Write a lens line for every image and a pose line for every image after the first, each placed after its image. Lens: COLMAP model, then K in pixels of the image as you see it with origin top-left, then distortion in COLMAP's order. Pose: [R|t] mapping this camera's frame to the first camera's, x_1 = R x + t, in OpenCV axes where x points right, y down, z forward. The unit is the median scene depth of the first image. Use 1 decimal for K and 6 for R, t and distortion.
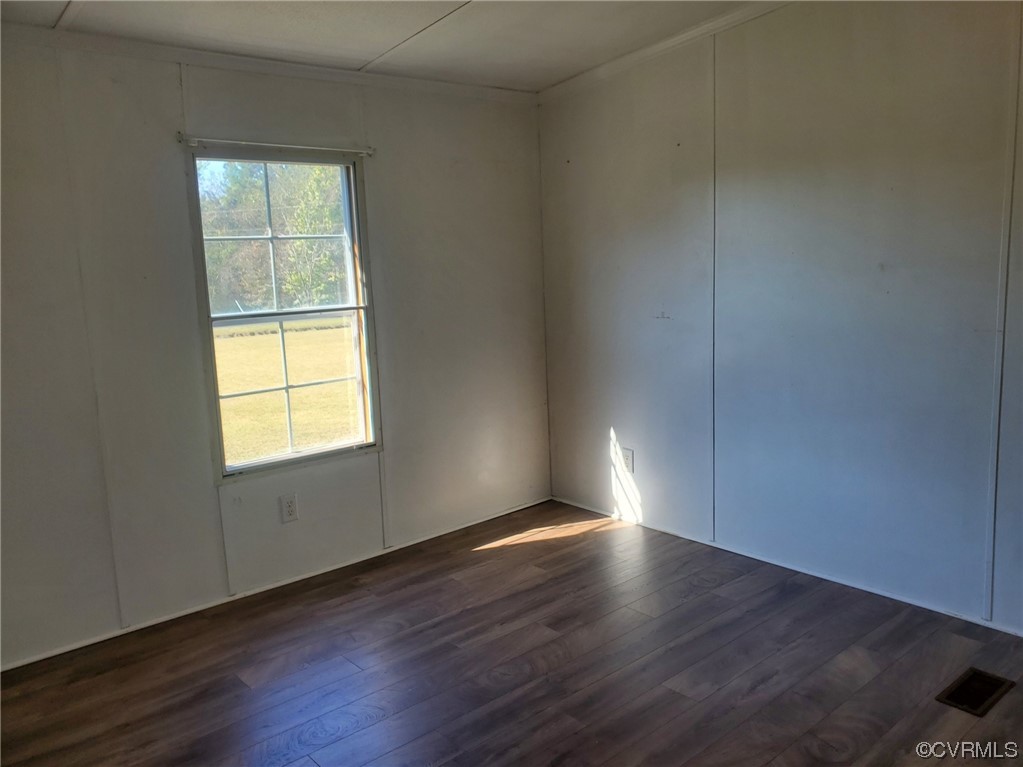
lens RADIAL K [[775.2, 0, 511.5], [0, 775.2, 383.5], [0, 0, 1]] dist [-0.003429, -0.001008]
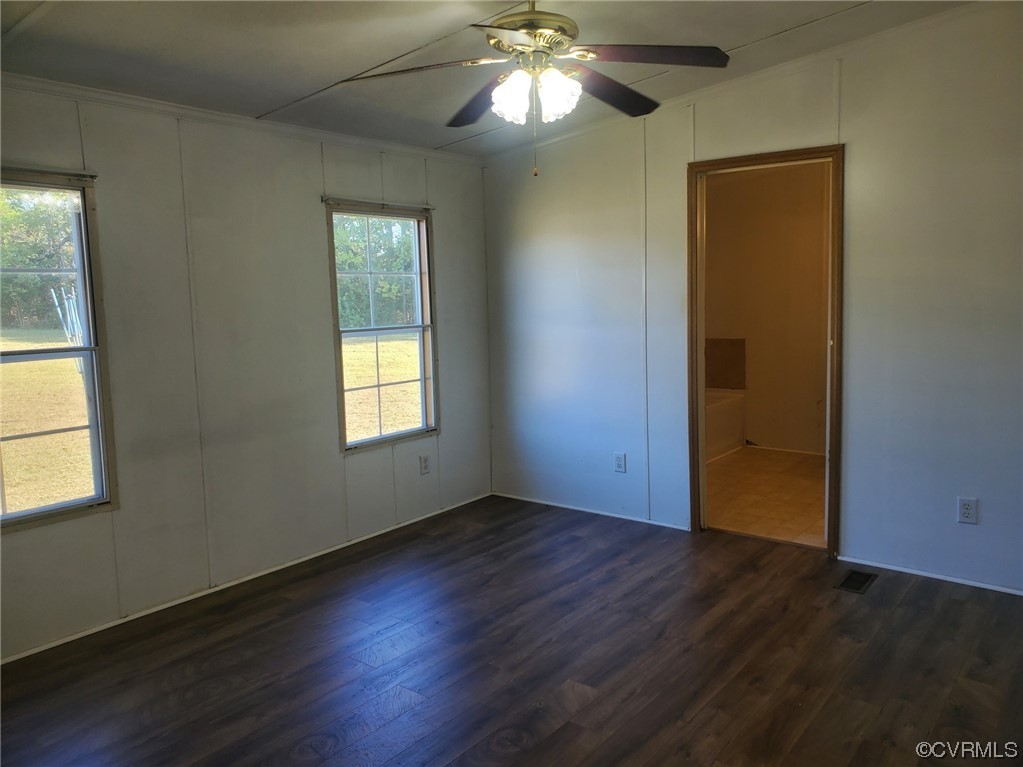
lens RADIAL K [[775.2, 0, 511.5], [0, 775.2, 383.5], [0, 0, 1]] dist [-0.003429, -0.001008]
pose [[0.978747, 0.004270, 0.205026, -0.350118], [0.003081, 0.999364, -0.035521, 0.050868], [-0.205048, 0.035398, 0.978112, -0.343382]]
